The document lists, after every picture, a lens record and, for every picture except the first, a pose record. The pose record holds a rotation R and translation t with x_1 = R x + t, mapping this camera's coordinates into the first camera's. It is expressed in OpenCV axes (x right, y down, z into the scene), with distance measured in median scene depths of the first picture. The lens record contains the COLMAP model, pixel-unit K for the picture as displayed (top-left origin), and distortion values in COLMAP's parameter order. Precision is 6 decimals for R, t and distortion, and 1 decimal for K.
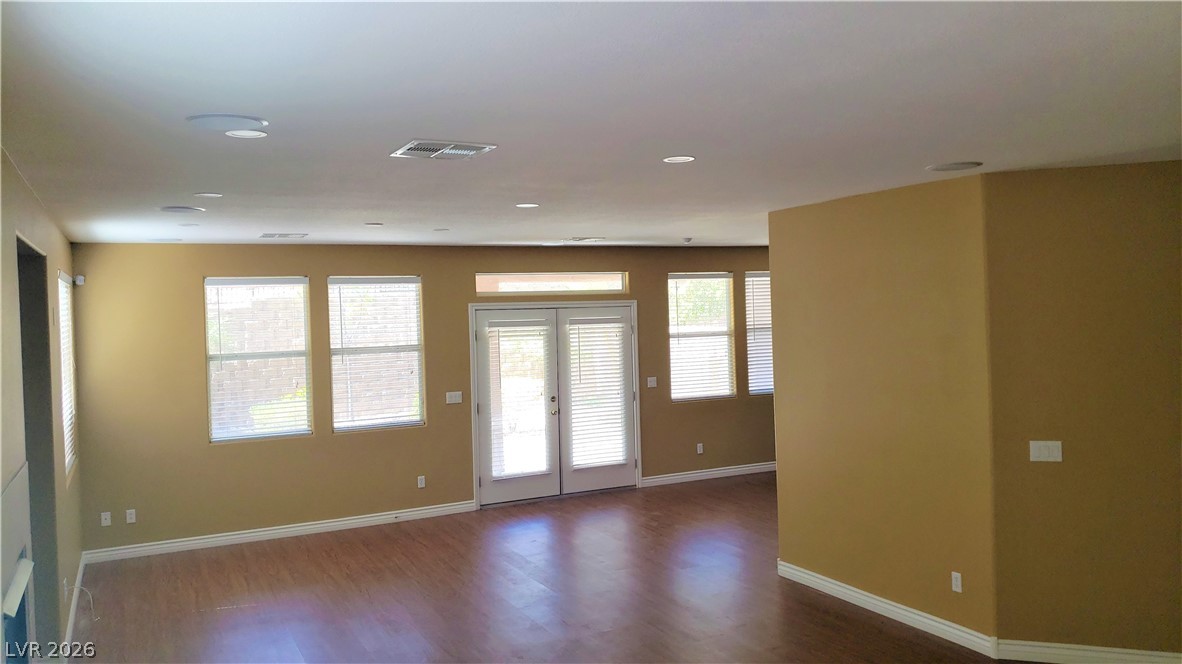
lens RADIAL K [[915.5, 0, 587.4], [0, 915.5, 320.0], [0, 0, 1]] dist [0.070364, -0.111223]
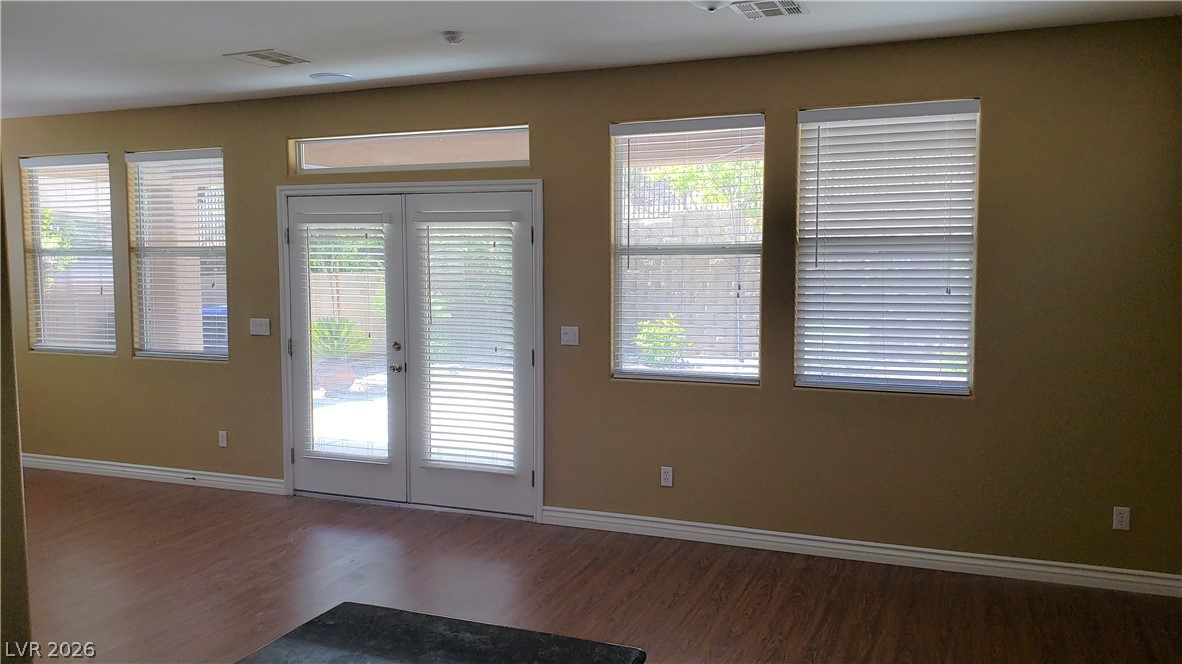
lens RADIAL K [[915.5, 0, 592.1], [0, 915.5, 343.9], [0, 0, 1]] dist [0.070364, -0.111223]
pose [[0.657641, 0.094962, -0.747322, 0.500688], [-0.028925, 0.994475, 0.100913, 0.020093], [0.752776, -0.044749, 0.656754, 0.695653]]
